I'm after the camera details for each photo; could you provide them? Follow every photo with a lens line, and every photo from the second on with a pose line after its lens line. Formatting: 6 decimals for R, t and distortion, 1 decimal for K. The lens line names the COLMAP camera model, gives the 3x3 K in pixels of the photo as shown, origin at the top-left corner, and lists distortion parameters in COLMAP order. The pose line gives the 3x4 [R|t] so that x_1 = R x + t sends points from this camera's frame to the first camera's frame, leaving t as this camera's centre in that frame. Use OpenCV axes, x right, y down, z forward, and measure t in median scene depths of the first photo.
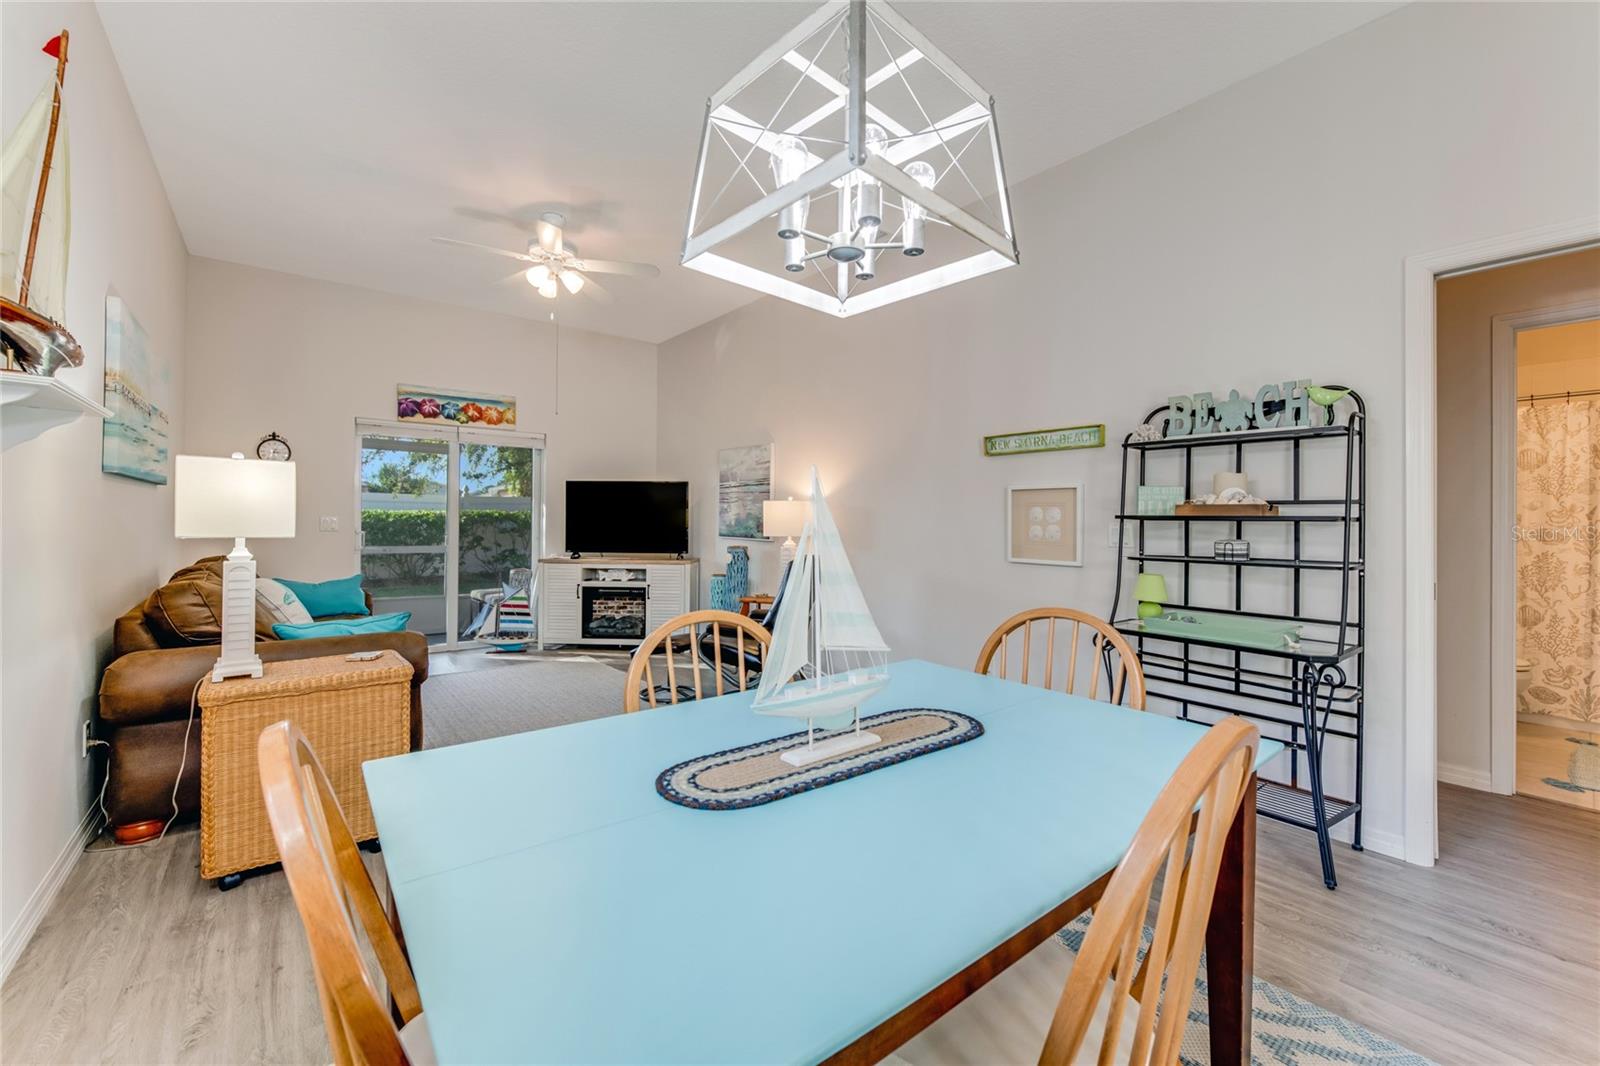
lens RADIAL K [[643.7, 0, 808.5], [0, 643.7, 526.7], [0, 0, 1]] dist [-0.009608, -0.000082]
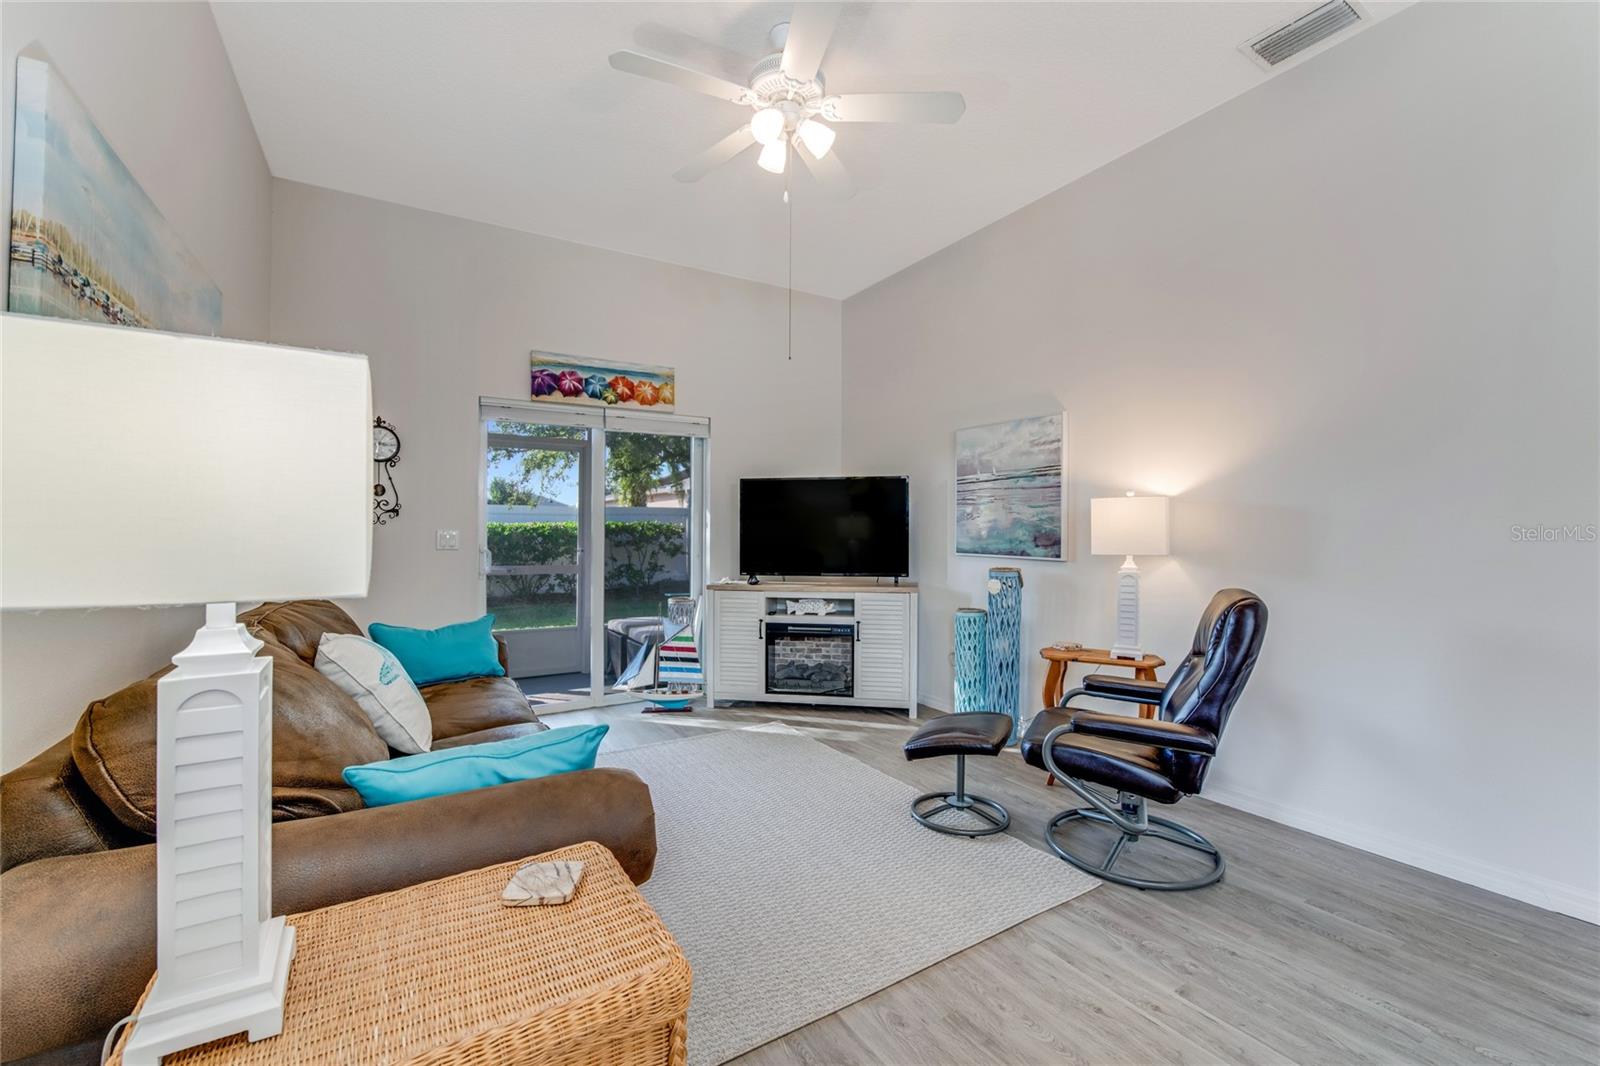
lens RADIAL K [[656.1, 0, 800.0], [0, 656.1, 533.0], [0, 0, 1]] dist [-0.010501, -0.000189]
pose [[0.989620, -0.009245, -0.143413, -0.212056], [0.008491, 0.999947, -0.005865, -0.004097], [0.143459, 0.004586, 0.989646, 0.276748]]
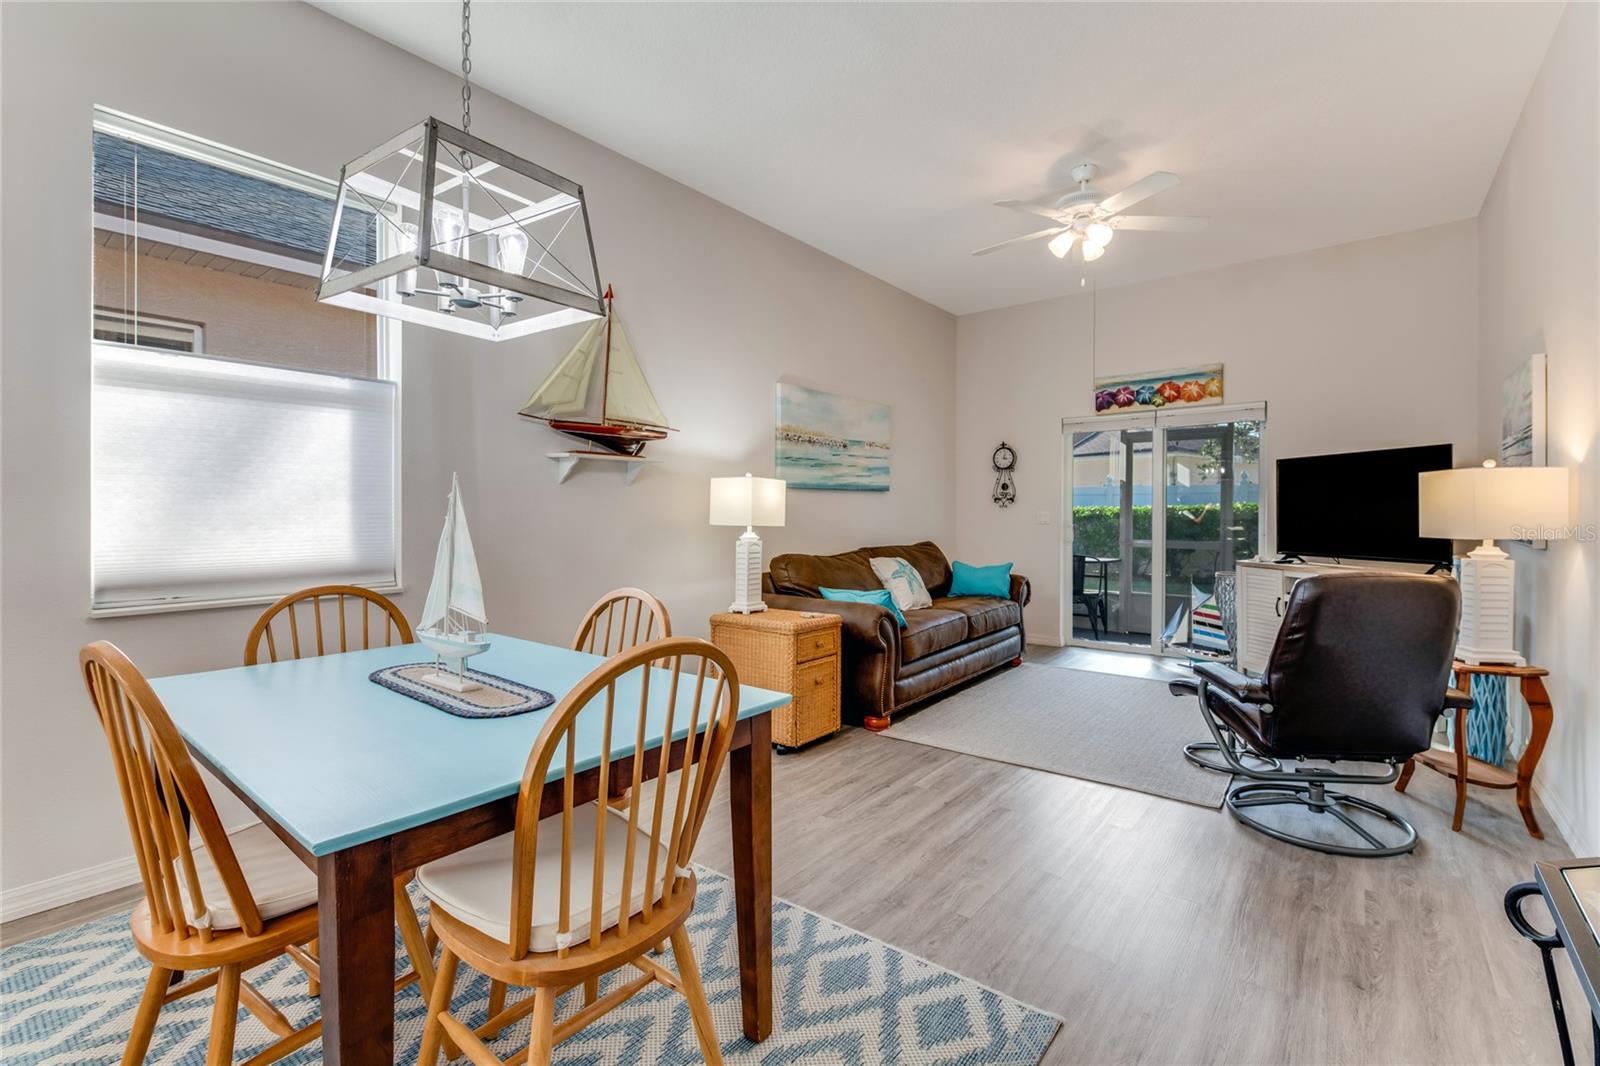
lens RADIAL K [[702.7, 0, 800.2], [0, 702.7, 518.4], [0, 0, 1]] dist [-0.000995, -0.000076]
pose [[0.211728, -0.001333, -0.977328, 0.325408], [-0.002979, 0.999994, -0.002009, 0.000973], [0.977324, 0.003337, 0.211723, 0.293253]]
